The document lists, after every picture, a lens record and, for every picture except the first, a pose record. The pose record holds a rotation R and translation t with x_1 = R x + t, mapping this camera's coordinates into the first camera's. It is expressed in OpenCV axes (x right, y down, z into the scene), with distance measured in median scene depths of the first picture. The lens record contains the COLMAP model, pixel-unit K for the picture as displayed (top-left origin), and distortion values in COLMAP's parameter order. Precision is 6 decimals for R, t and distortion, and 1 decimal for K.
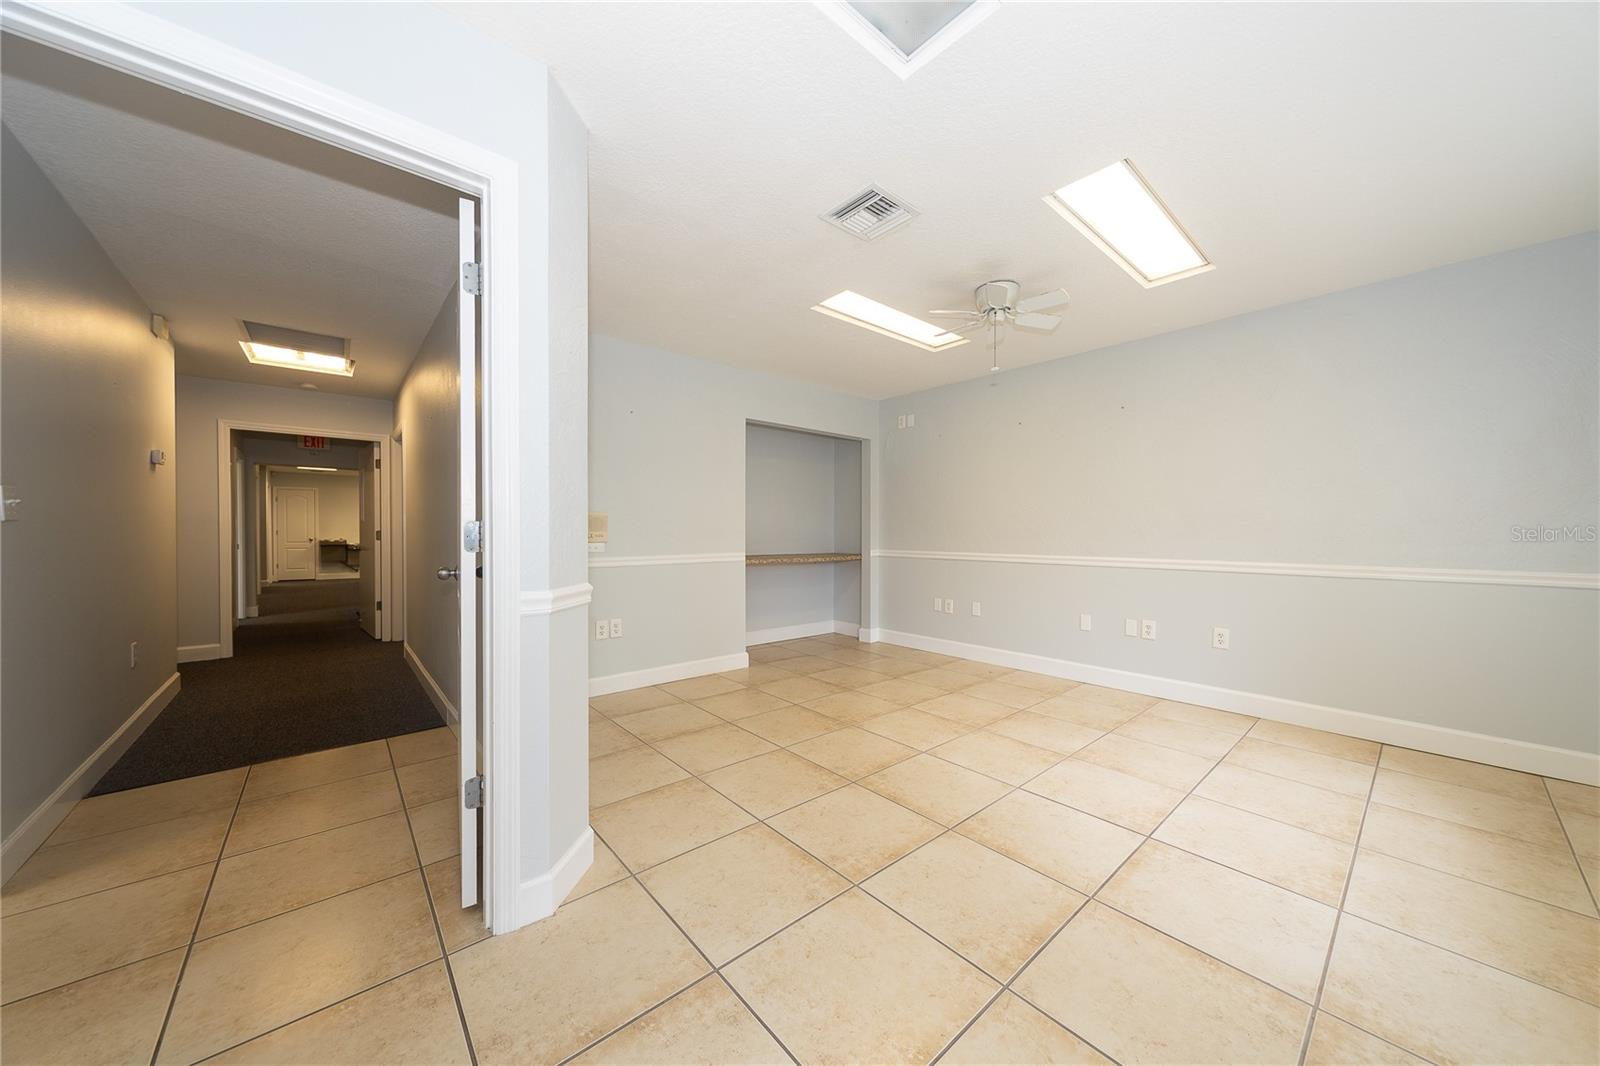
lens RADIAL K [[544.3, 0, 812.6], [0, 544.3, 539.6], [0, 0, 1]] dist [0.002925, -0.001364]
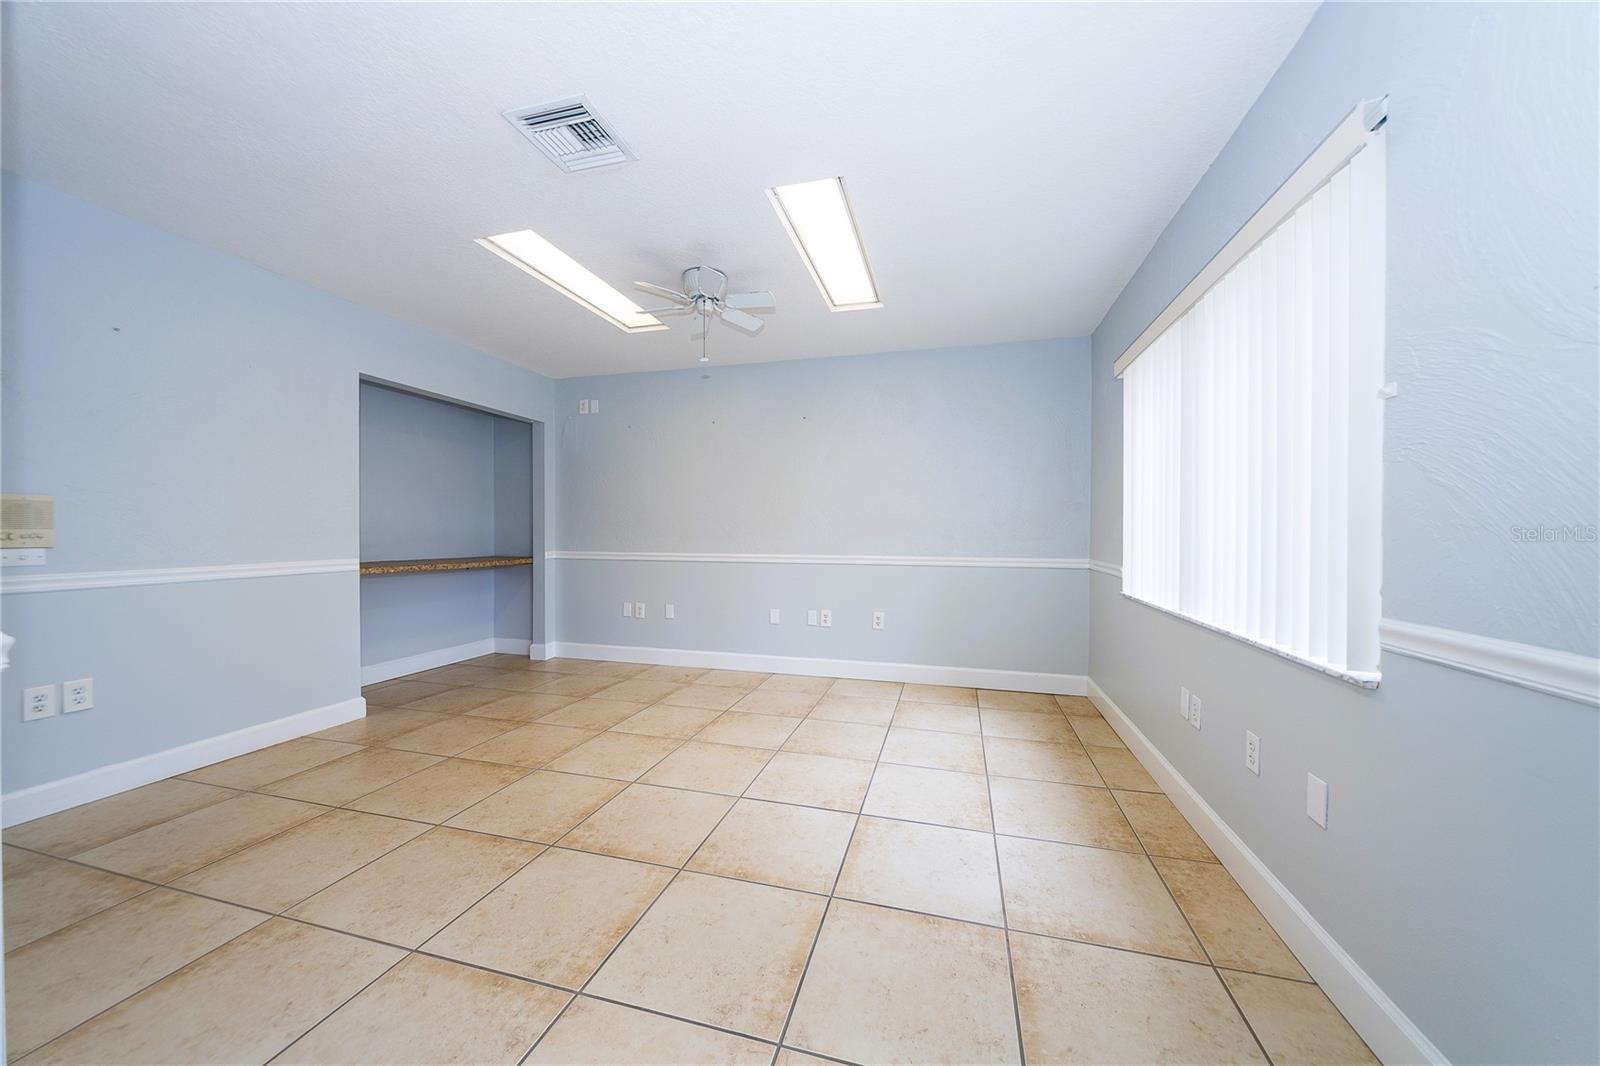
lens RADIAL K [[544.3, 0, 808.8], [0, 544.3, 537.6], [0, 0, 1]] dist [0.002925, -0.001364]
pose [[0.832606, -0.005092, 0.553842, -0.037923], [0.006083, 0.999981, 0.000049, -0.001471], [-0.553832, 0.003328, 0.832622, 0.096331]]
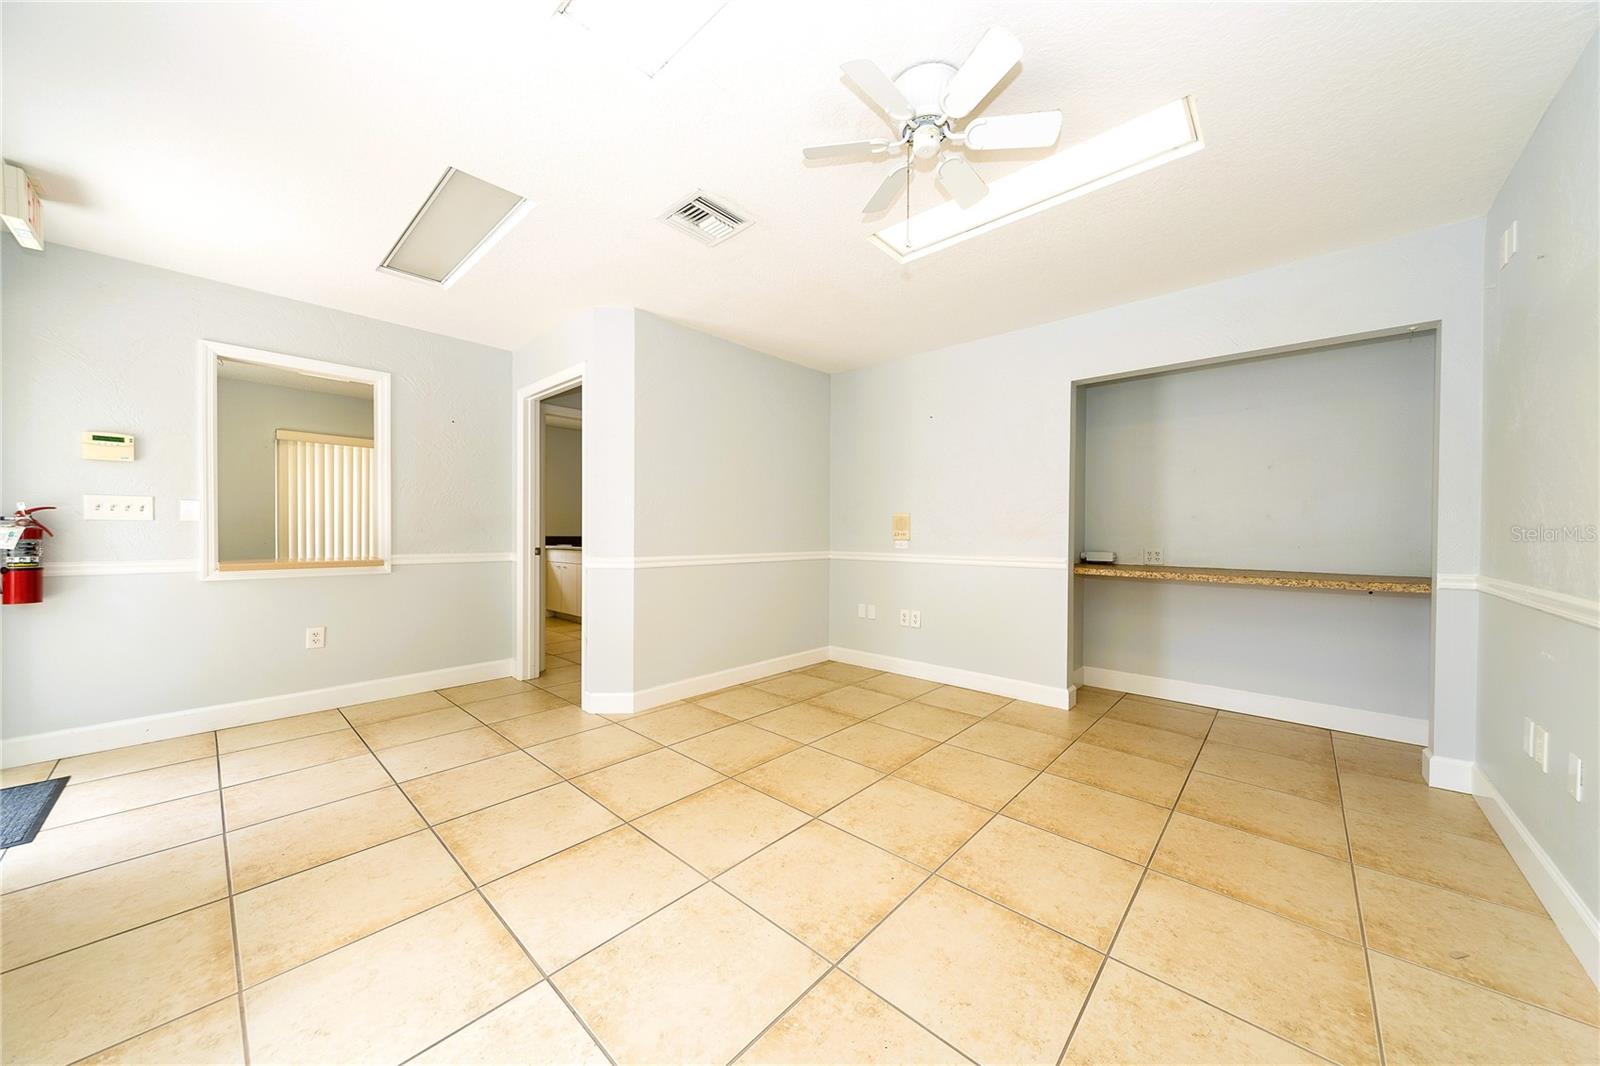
lens RADIAL K [[544.3, 0, 807.3], [0, 544.3, 536.8], [0, 0, 1]] dist [0.002925, -0.001364]
pose [[0.120798, 0.008143, -0.992644, 0.814283], [-0.018355, 0.999814, 0.005968, -0.005794], [0.992507, 0.017499, 0.120925, 0.758687]]
